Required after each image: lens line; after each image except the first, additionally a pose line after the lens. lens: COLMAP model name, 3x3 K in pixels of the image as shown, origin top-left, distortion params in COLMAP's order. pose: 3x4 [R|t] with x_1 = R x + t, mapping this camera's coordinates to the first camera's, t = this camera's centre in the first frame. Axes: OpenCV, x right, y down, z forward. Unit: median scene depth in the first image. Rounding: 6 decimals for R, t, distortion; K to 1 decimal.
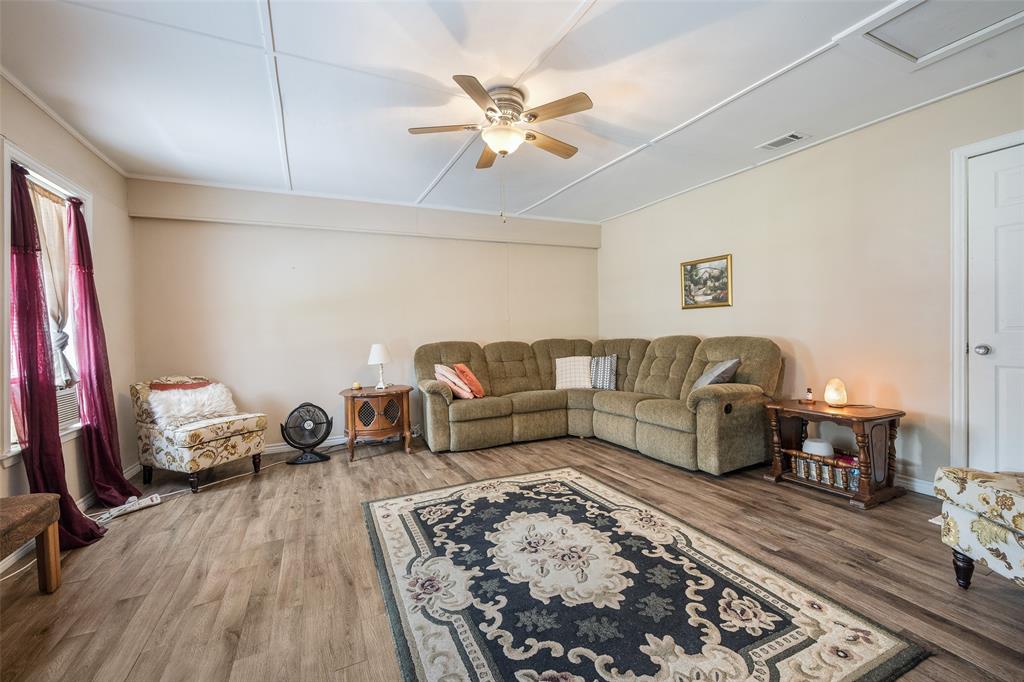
lens RADIAL K [[422.7, 0, 512.0], [0, 422.7, 341.0], [0, 0, 1]] dist [-0.000958, -0.000087]
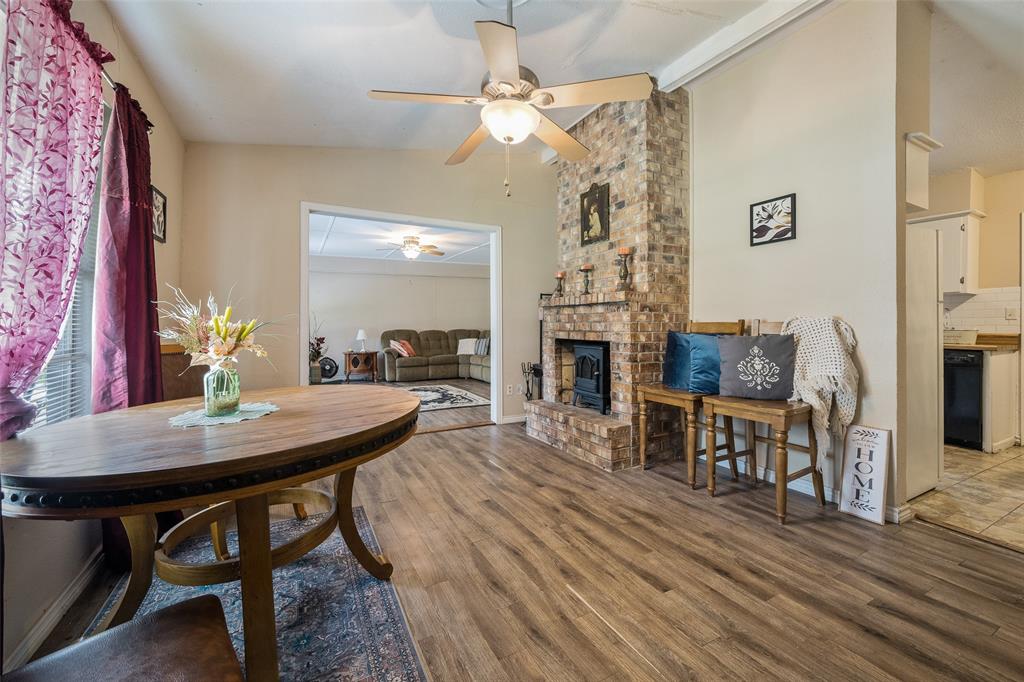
lens RADIAL K [[415.4, 0, 522.2], [0, 415.4, 326.5], [0, 0, 1]] dist [-0.000274, 0.000003]
pose [[0.998026, 0.015098, 0.060955, 0.483133], [-0.013614, 0.999603, -0.024687, 0.045061], [-0.061303, 0.023808, 0.997835, -1.522941]]
